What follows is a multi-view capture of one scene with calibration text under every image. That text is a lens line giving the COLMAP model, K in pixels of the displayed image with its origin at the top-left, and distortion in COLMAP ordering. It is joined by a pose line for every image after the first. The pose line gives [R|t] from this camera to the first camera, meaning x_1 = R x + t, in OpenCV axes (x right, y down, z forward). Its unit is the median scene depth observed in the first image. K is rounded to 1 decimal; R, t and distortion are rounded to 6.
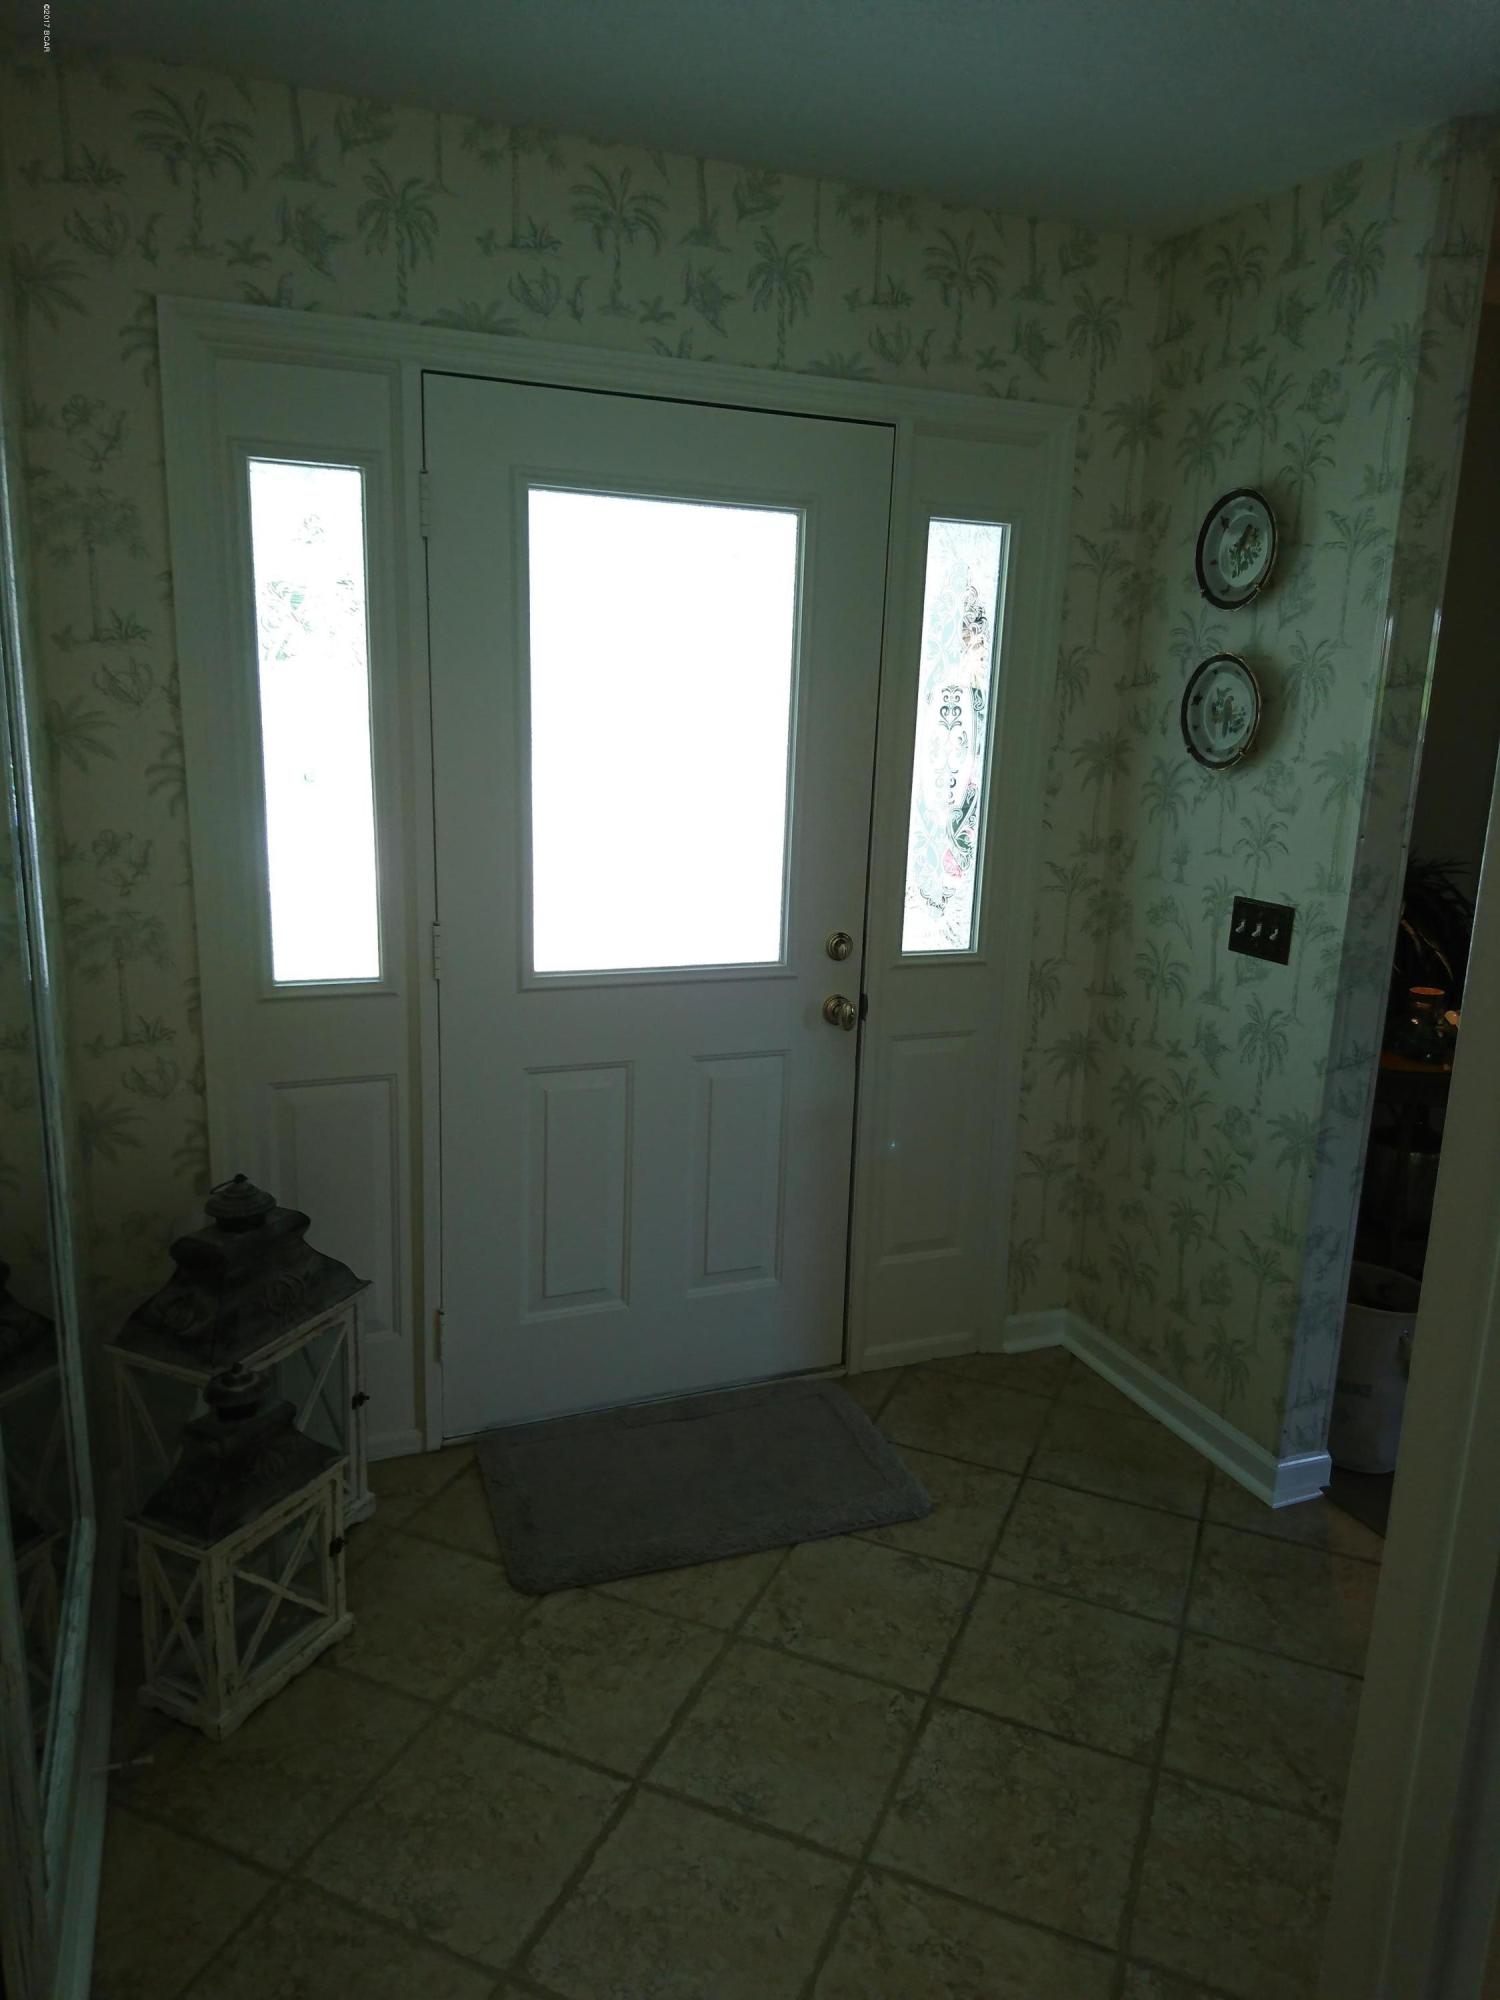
lens RADIAL K [[1363.7, 0, 750.0], [0, 1363.7, 1000.0], [0, 0, 1]] dist [0.150637, -0.266918]
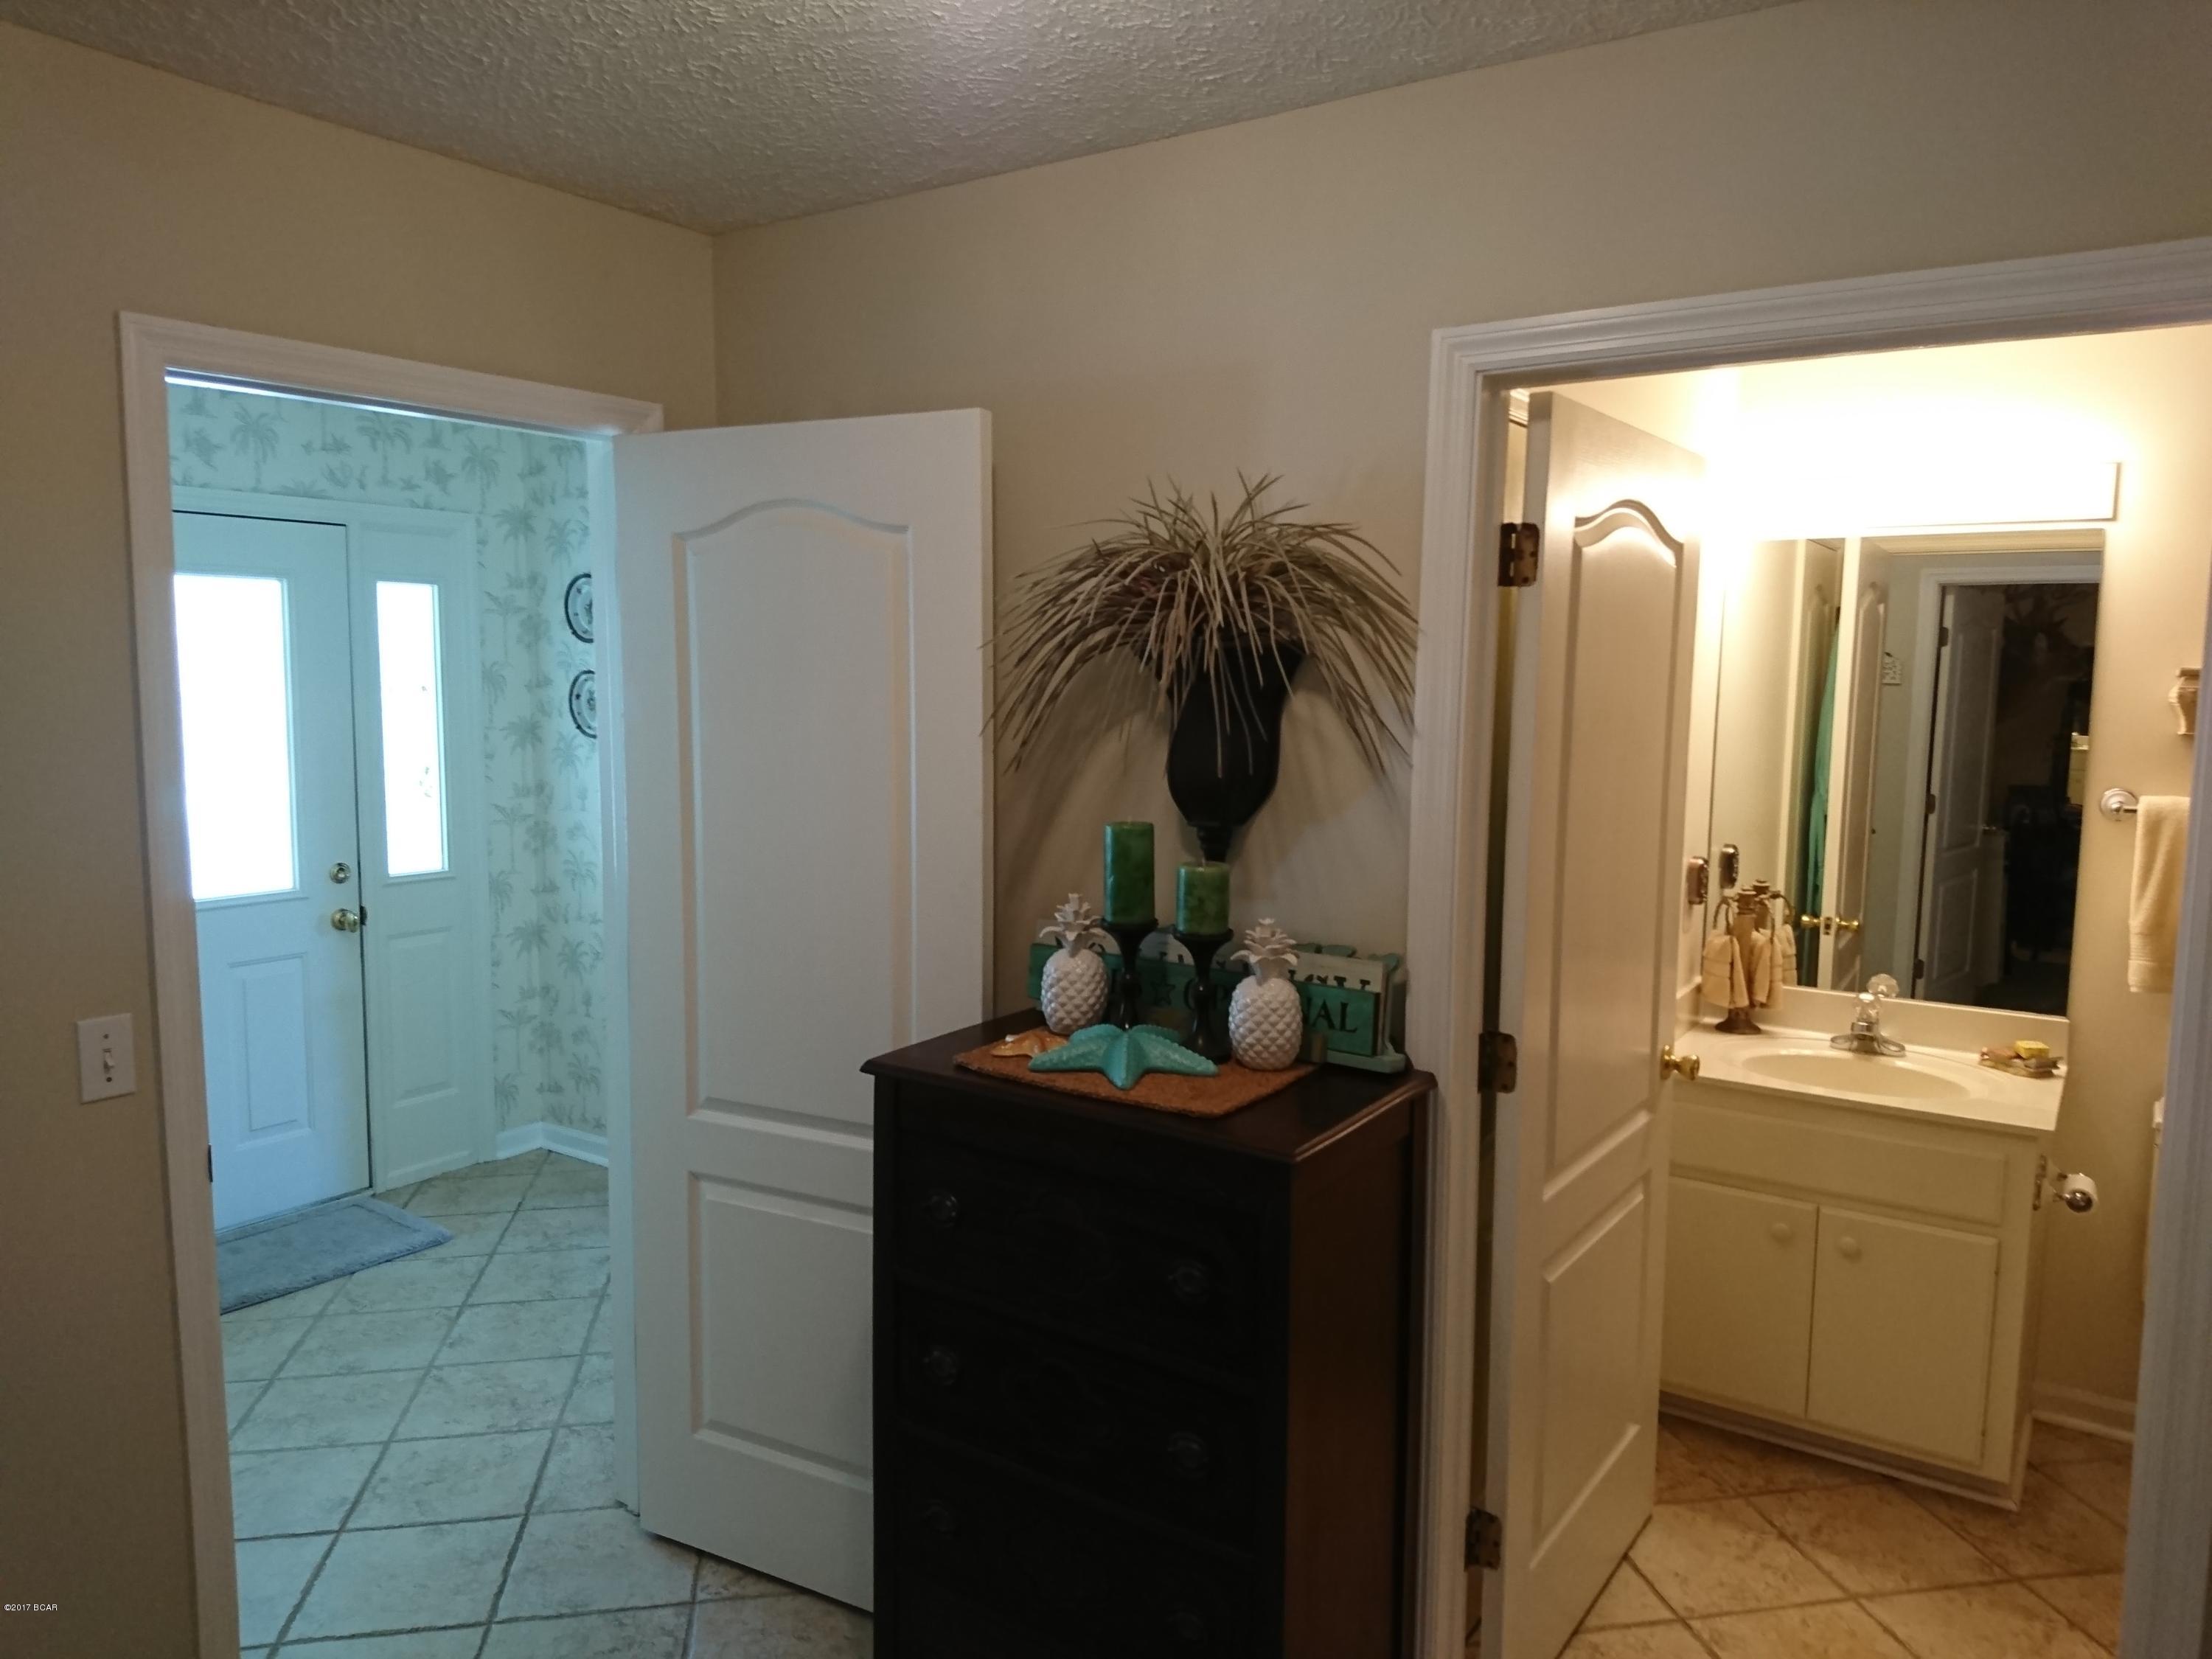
lens RADIAL K [[1514.7, 0, 1106.0], [0, 1514.7, 829.5], [0, 0, 1]] dist [0.118330, -0.164612]
pose [[0.836227, -0.081838, 0.542242, -0.131733], [0.134452, 0.989218, -0.058050, 0.113269], [-0.531645, 0.121449, 0.838215, -0.743288]]
